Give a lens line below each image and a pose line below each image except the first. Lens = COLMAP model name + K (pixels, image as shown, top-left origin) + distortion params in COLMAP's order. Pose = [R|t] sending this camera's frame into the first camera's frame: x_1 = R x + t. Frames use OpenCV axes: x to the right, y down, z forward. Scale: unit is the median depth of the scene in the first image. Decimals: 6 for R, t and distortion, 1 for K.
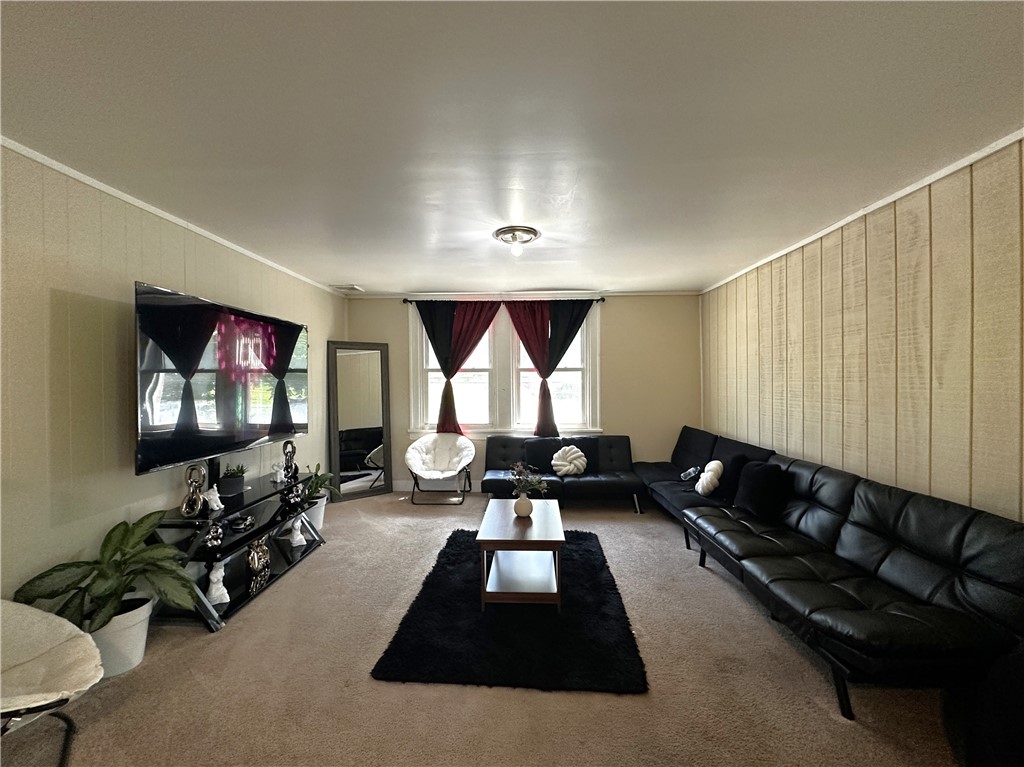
lens RADIAL K [[420.3, 0, 501.5], [0, 420.3, 386.0], [0, 0, 1]] dist [0.000505, 0.000053]
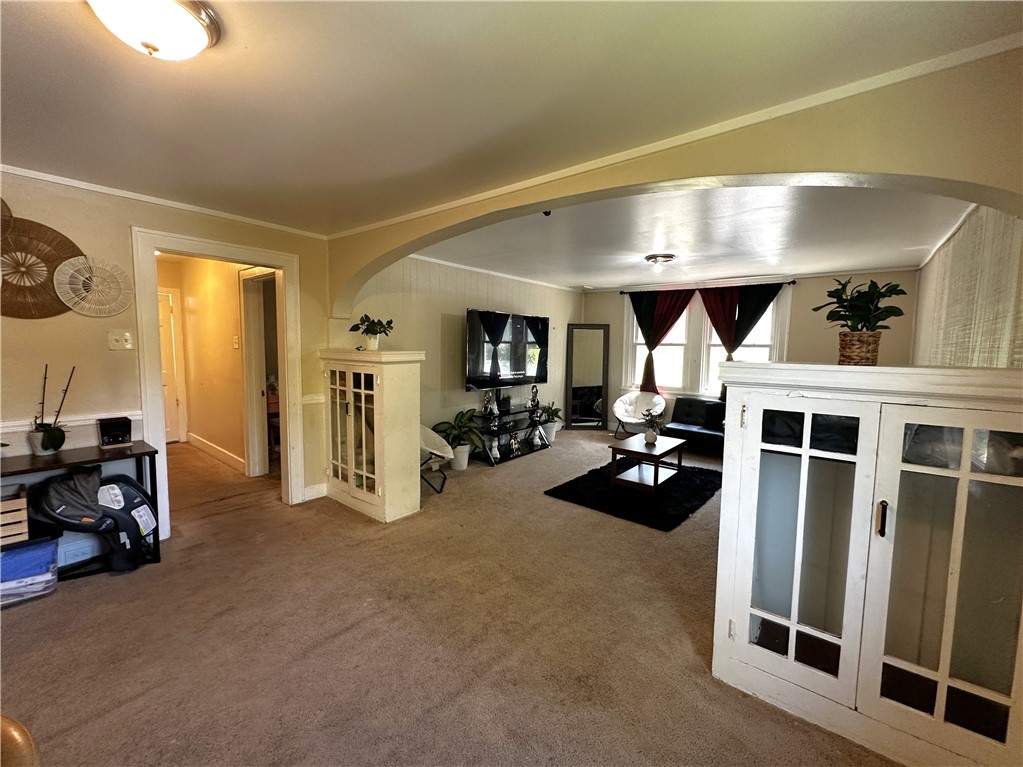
lens RADIAL K [[419.9, 0, 517.0], [0, 419.9, 380.6], [0, 0, 1]] dist [0.000505, 0.000053]
pose [[0.805767, 0.069896, -0.588093, 0.336801], [-0.026616, 0.996282, 0.081942, -0.022485], [0.591634, -0.050373, 0.804631, -0.328189]]
